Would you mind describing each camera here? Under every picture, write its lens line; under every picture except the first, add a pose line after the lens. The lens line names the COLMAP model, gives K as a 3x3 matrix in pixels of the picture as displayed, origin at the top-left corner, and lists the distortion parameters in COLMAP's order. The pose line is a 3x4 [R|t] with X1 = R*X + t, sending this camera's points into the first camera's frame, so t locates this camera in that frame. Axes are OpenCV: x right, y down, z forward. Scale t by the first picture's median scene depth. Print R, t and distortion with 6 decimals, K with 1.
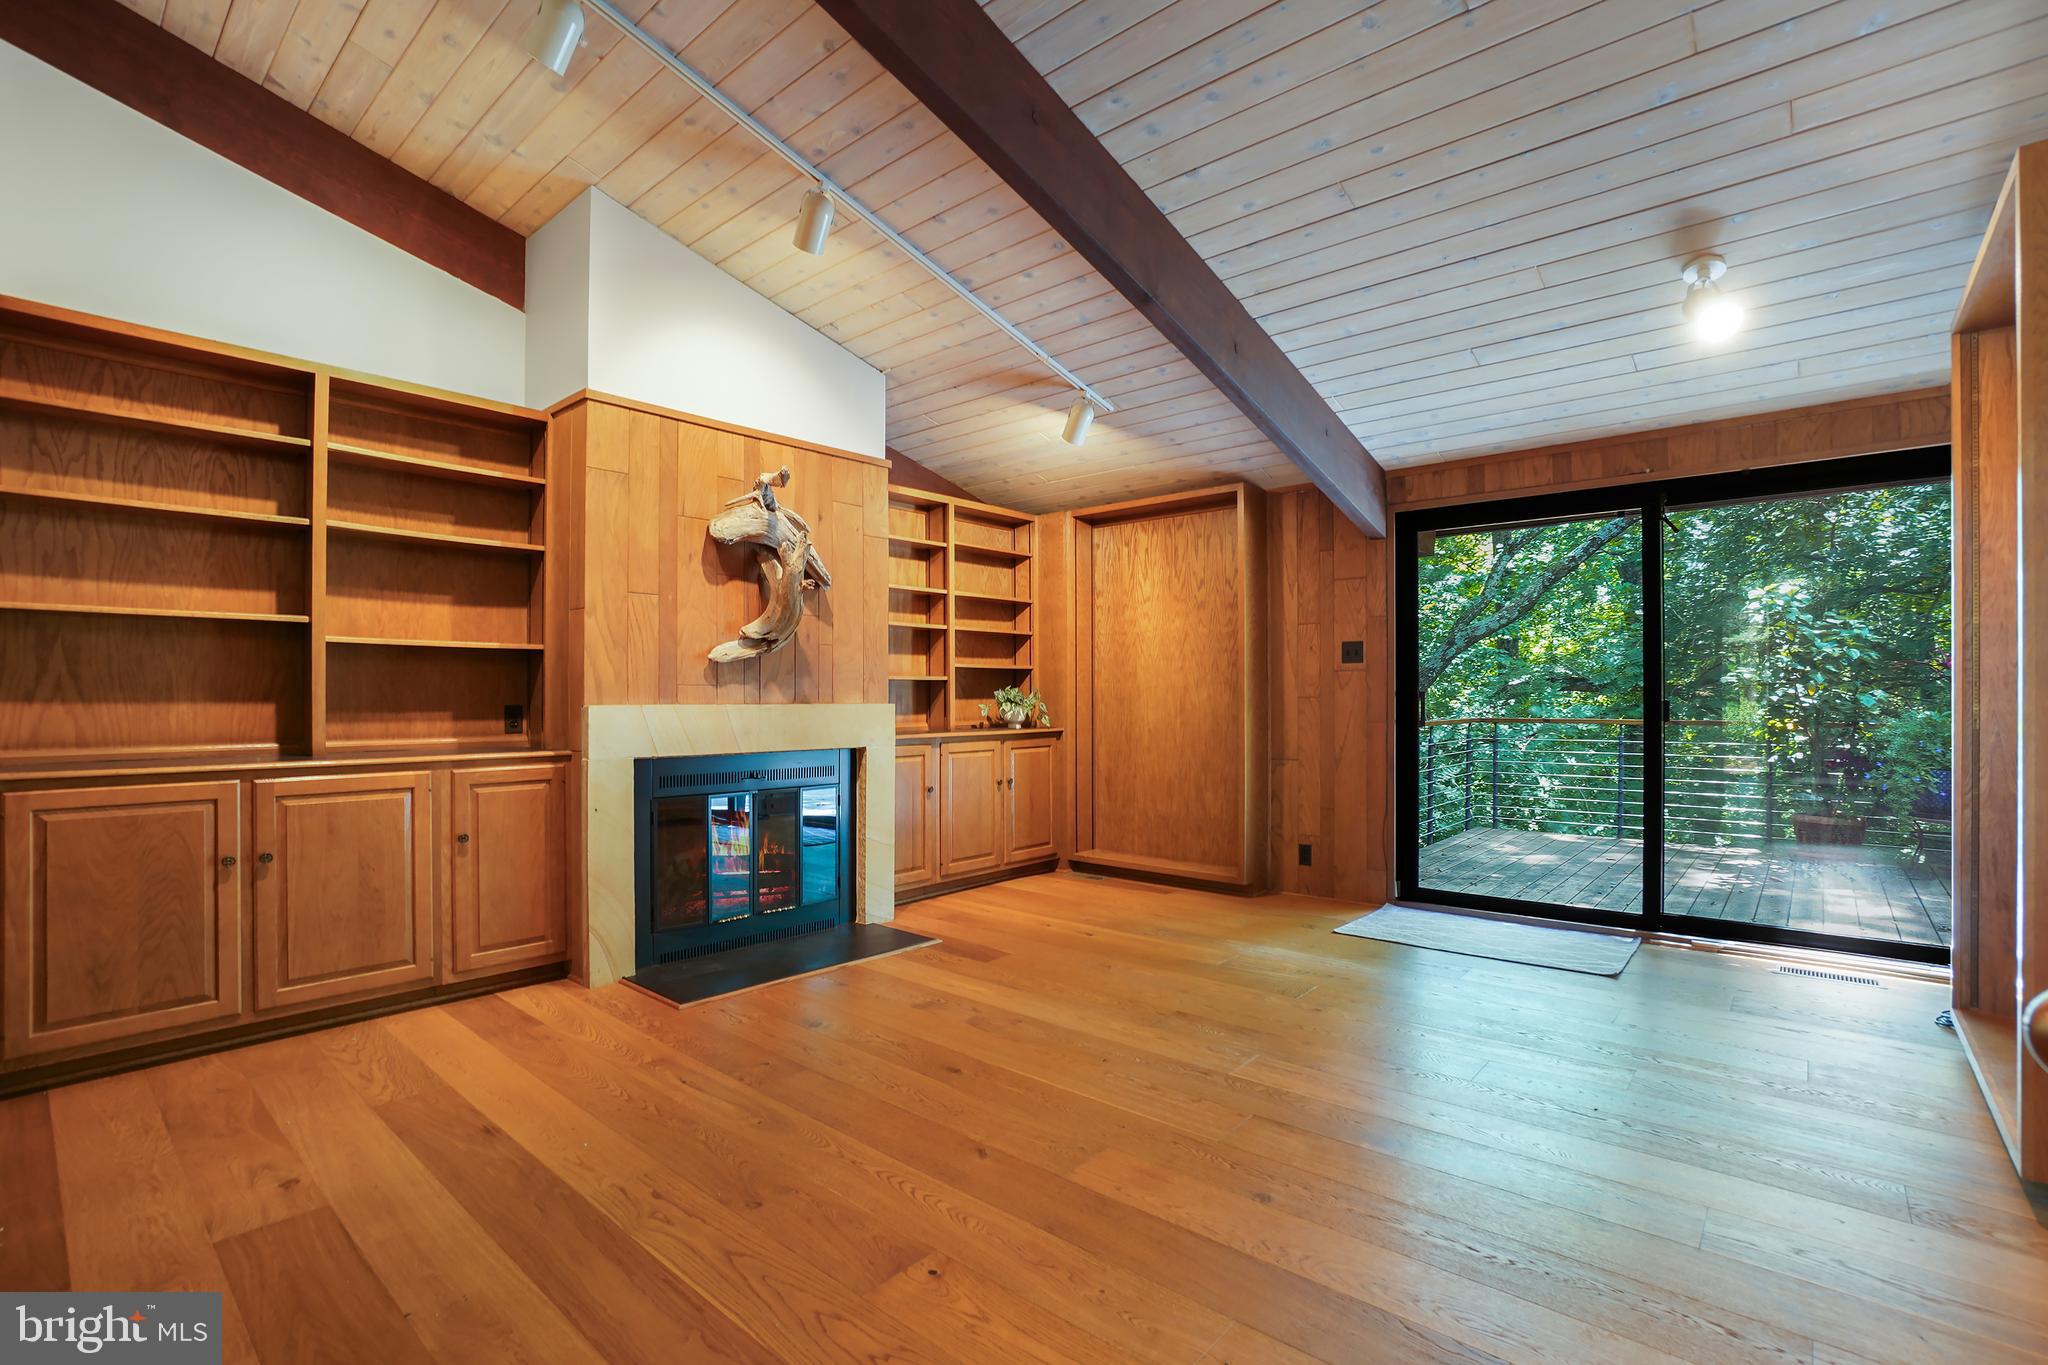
lens RADIAL K [[931.7, 0, 1028.8], [0, 931.7, 691.5], [0, 0, 1]] dist [-0.033000, 0.000050]
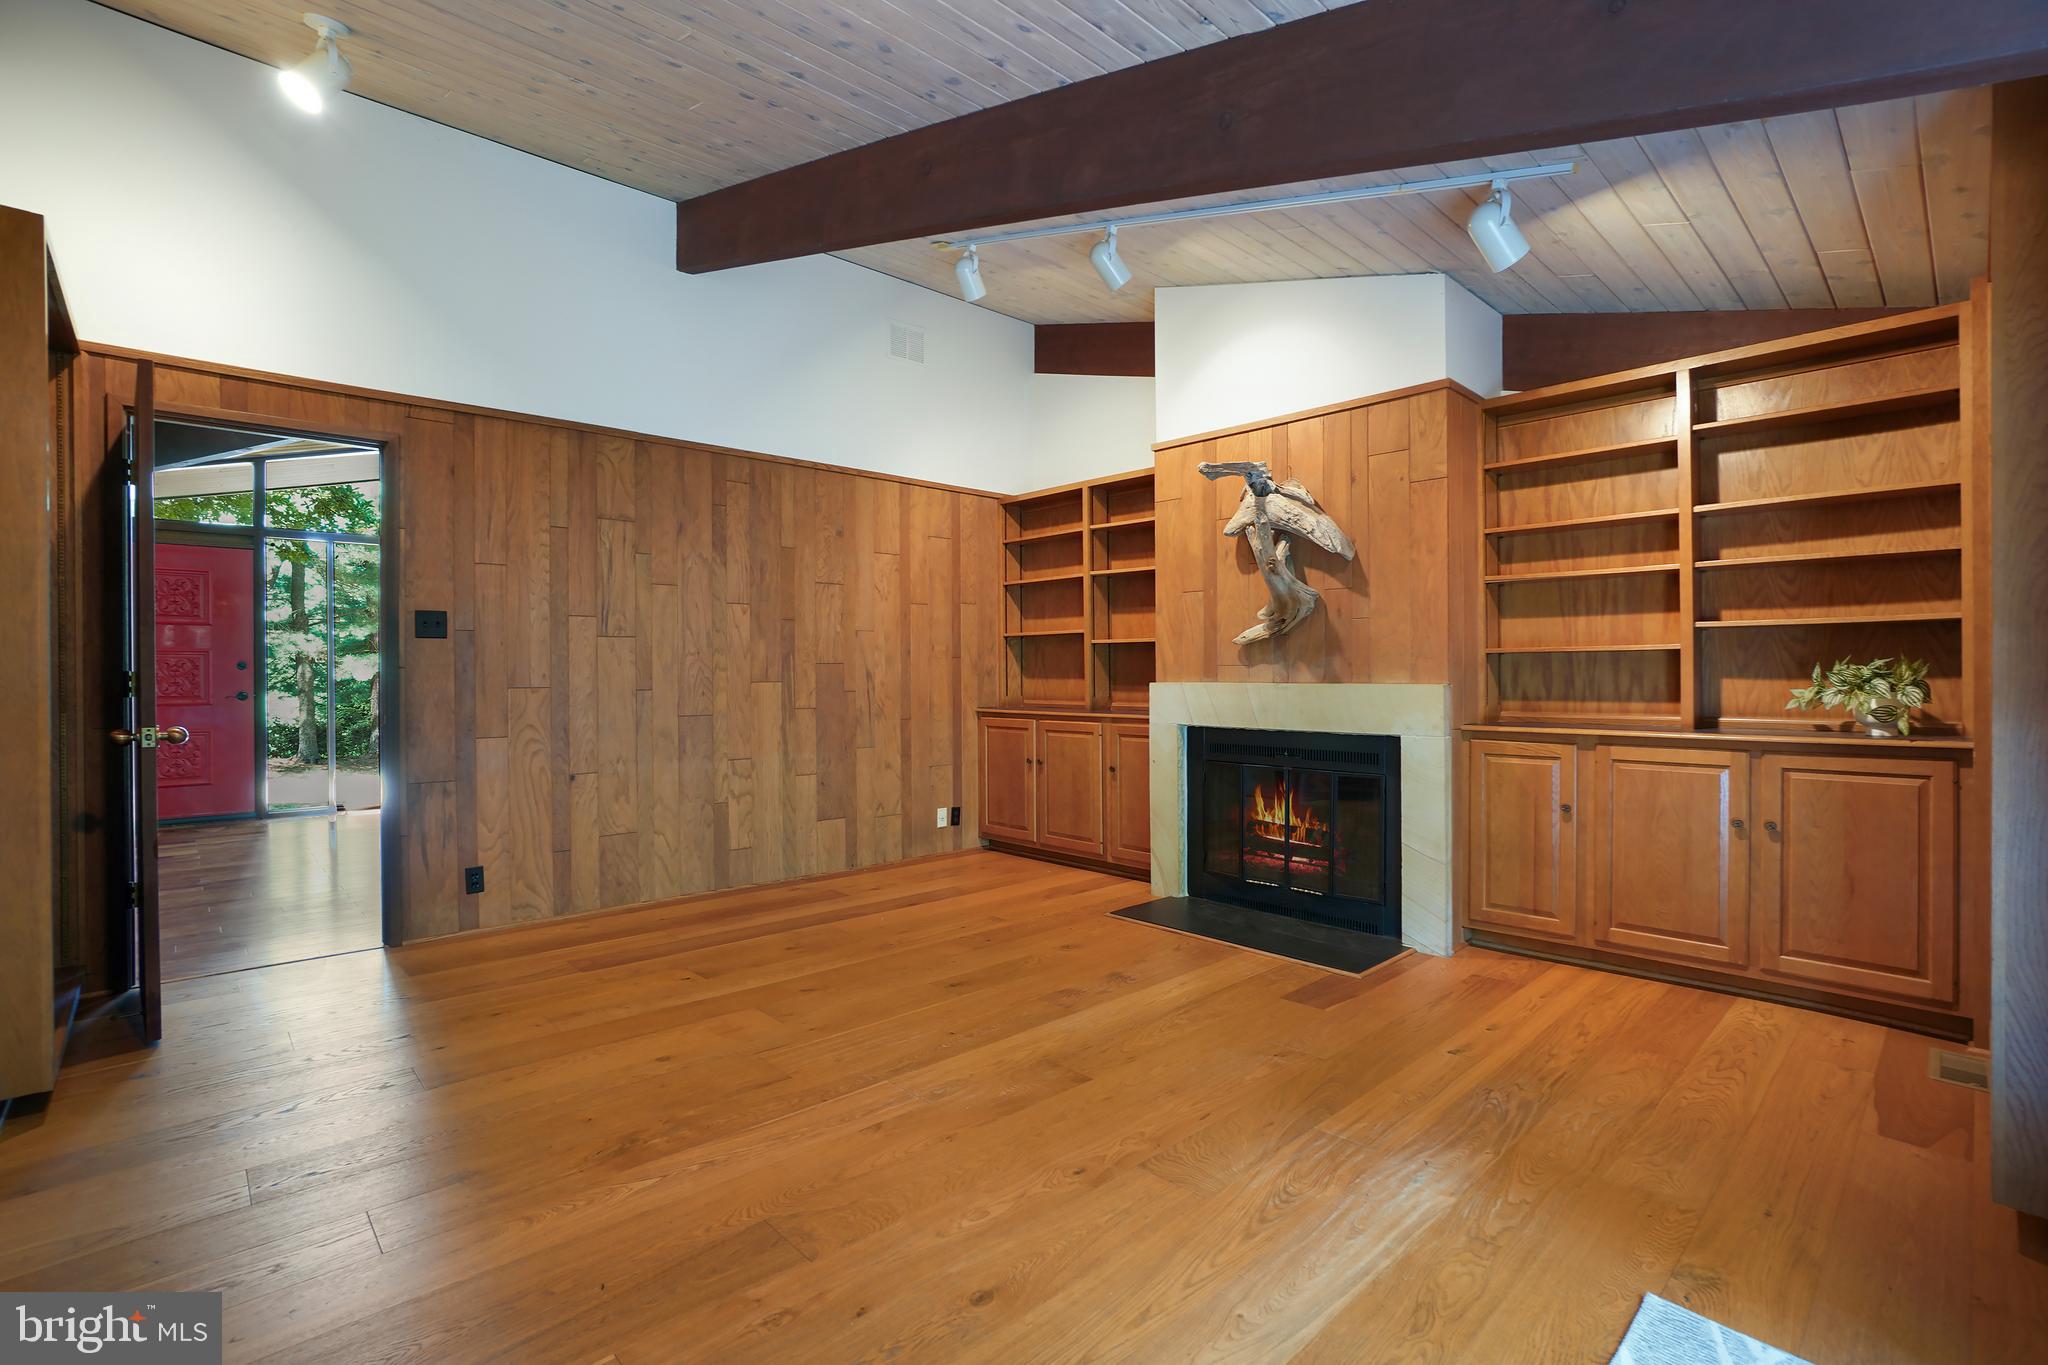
lens RADIAL K [[931.7, 0, 1028.4], [0, 931.7, 676.3], [0, 0, 1]] dist [-0.033000, 0.000050]
pose [[-0.086080, 0.011746, -0.996219, 0.804458], [0.013449, 0.999853, 0.010627, -0.009102], [0.996197, -0.012483, -0.086225, 0.858998]]
